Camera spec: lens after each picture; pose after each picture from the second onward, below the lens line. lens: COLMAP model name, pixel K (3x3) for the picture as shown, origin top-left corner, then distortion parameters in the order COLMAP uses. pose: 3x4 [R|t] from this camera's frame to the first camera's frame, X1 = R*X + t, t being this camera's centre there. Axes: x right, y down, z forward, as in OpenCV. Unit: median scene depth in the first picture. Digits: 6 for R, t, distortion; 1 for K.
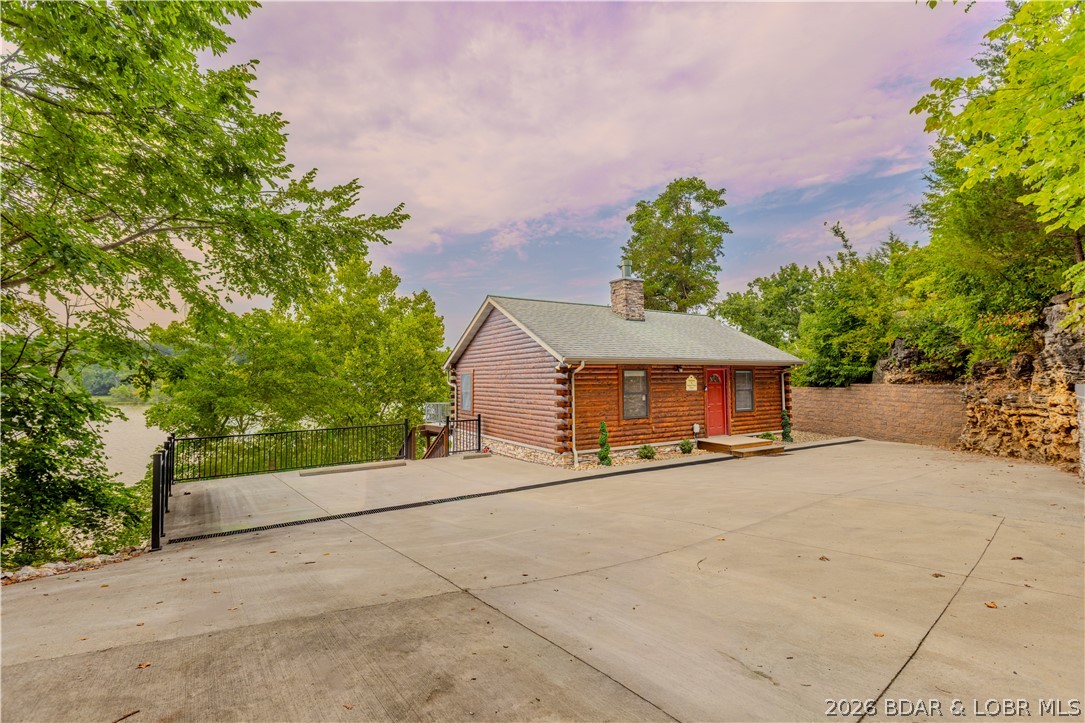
lens RADIAL K [[481.7, 0, 539.4], [0, 481.7, 359.4], [0, 0, 1]] dist [0.000454, -0.000882]
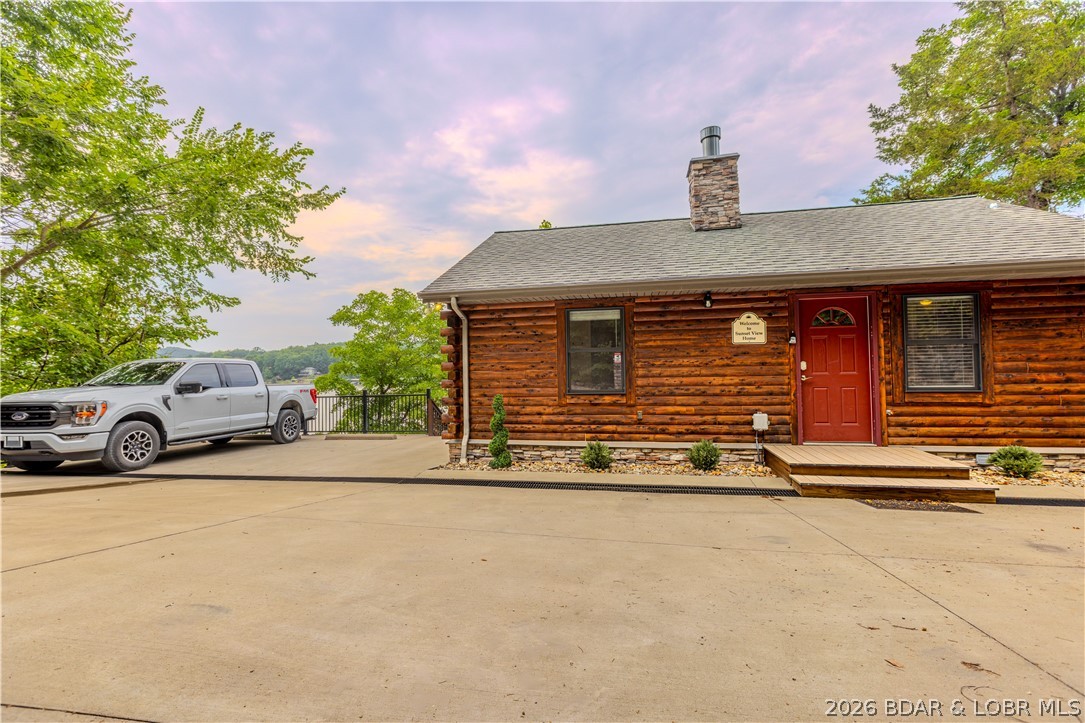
lens RADIAL K [[481.7, 0, 539.4], [0, 481.7, 359.4], [0, 0, 1]] dist [0.000454, -0.000882]
pose [[0.743125, -0.017309, -0.668928, 0.506226], [0.037785, 0.999156, 0.016122, 0.067260], [0.668085, -0.037256, 0.743152, 0.517008]]
